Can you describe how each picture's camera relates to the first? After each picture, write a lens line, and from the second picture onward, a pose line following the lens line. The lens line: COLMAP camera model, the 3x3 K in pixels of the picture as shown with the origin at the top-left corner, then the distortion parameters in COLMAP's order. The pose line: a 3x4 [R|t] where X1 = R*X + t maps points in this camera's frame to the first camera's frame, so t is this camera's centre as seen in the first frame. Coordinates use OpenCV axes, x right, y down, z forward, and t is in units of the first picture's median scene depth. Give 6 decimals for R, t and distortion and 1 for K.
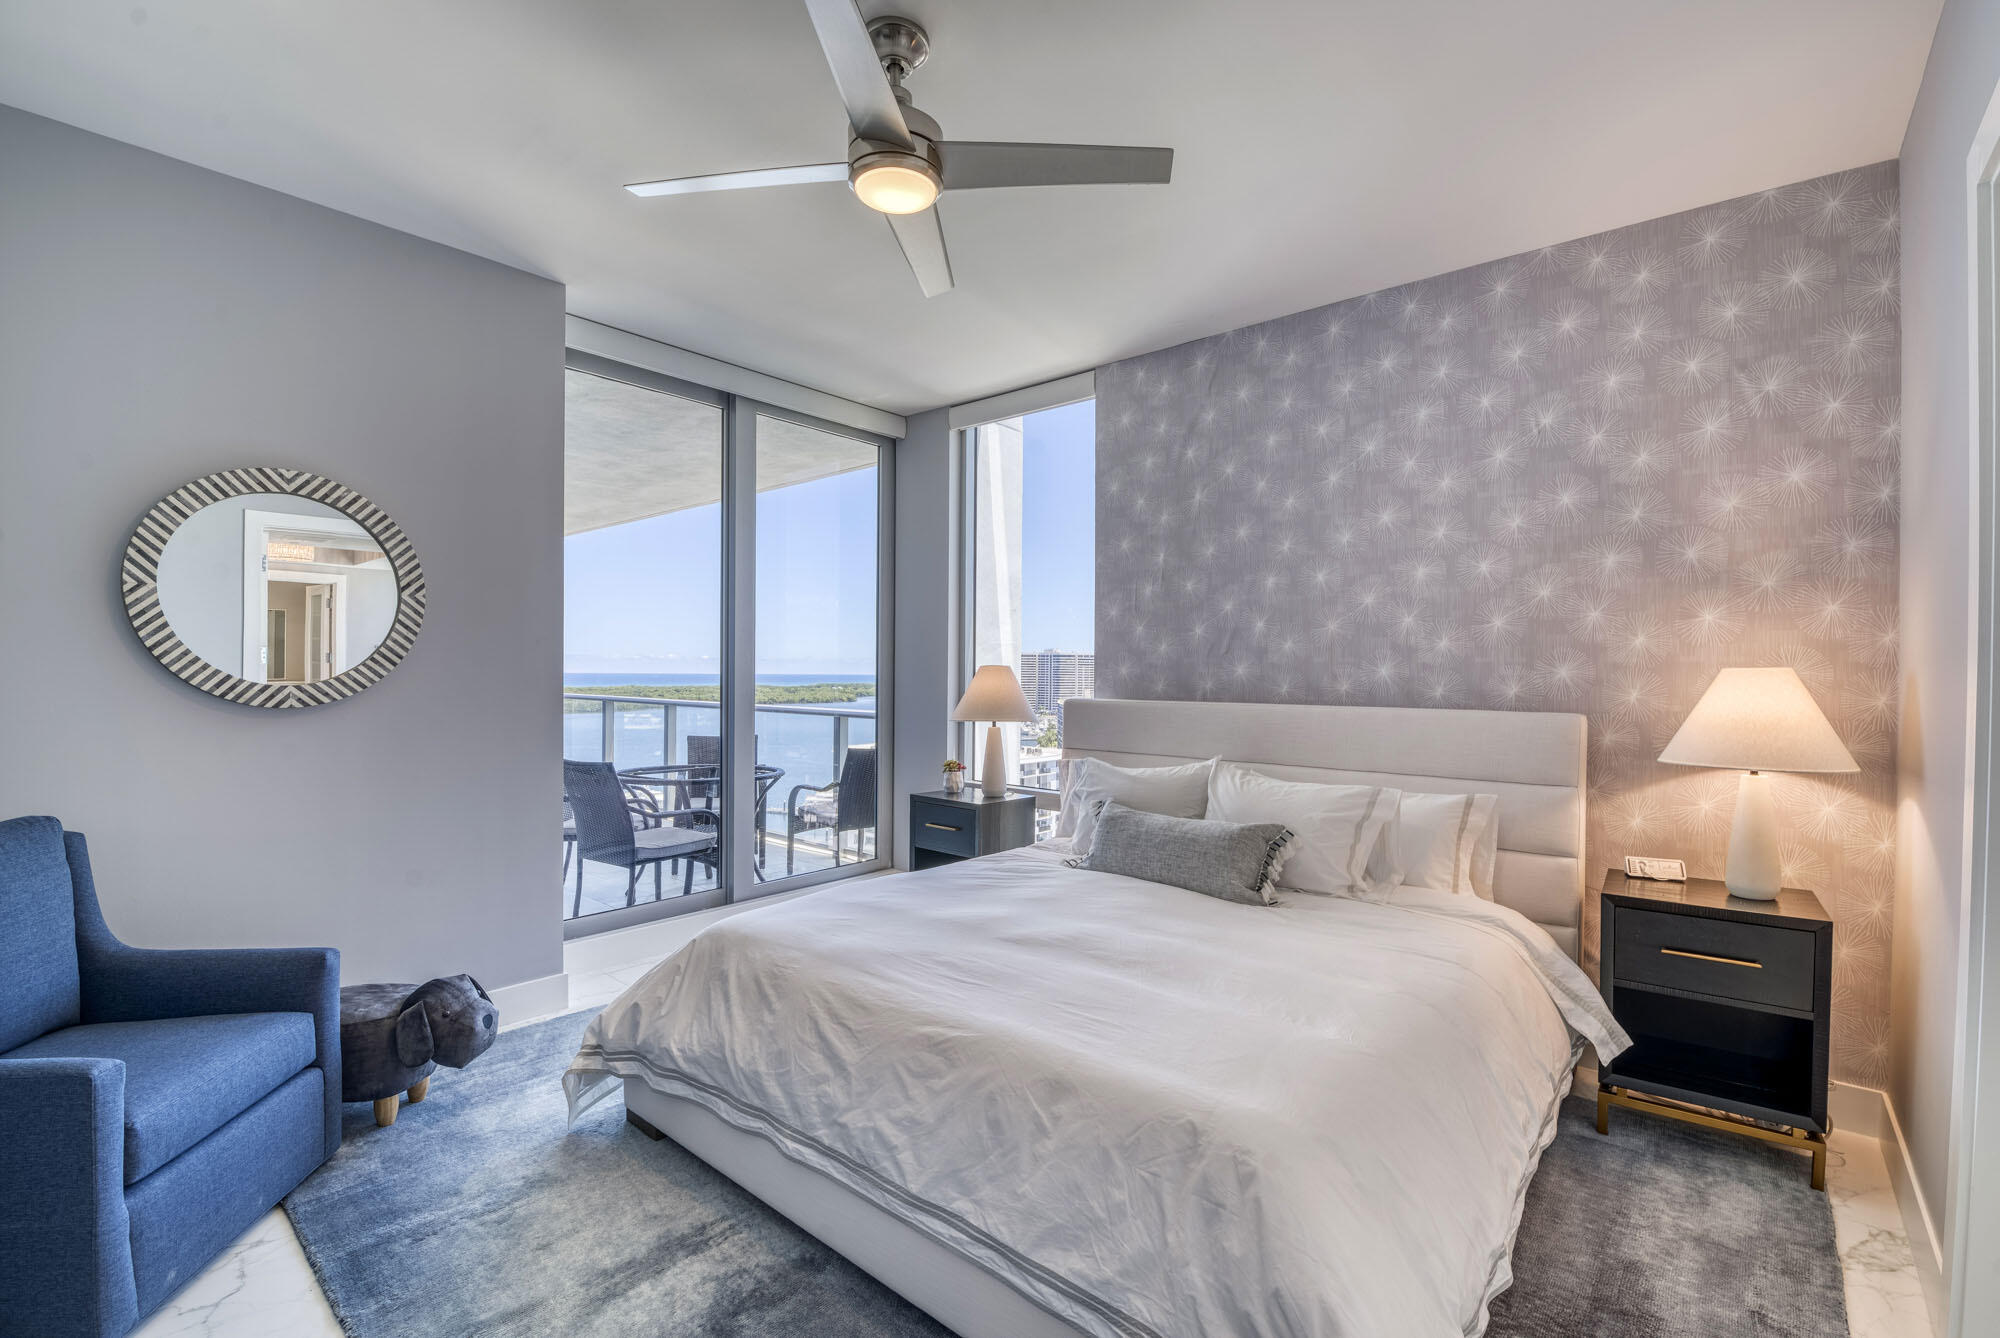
lens RADIAL K [[853.7, 0, 1016.1], [0, 853.7, 675.7], [0, 0, 1]] dist [-0.008457, -0.008039]
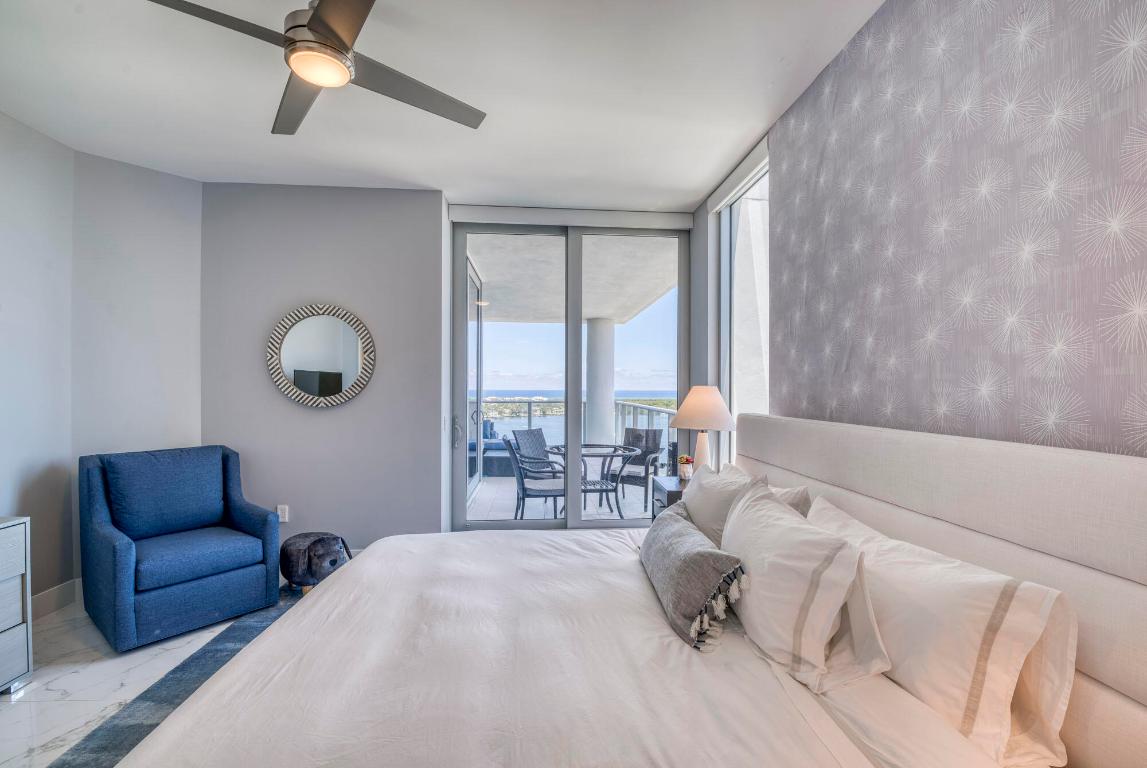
lens RADIAL K [[489.6, 0, 578.2], [0, 489.6, 388.9], [0, 0, 1]] dist [-0.008457, -0.008039]
pose [[0.715973, -0.003991, -0.698116, 0.459983], [-0.000888, 0.999978, -0.006627, -0.002570], [0.698127, 0.005364, 0.715954, 0.420093]]
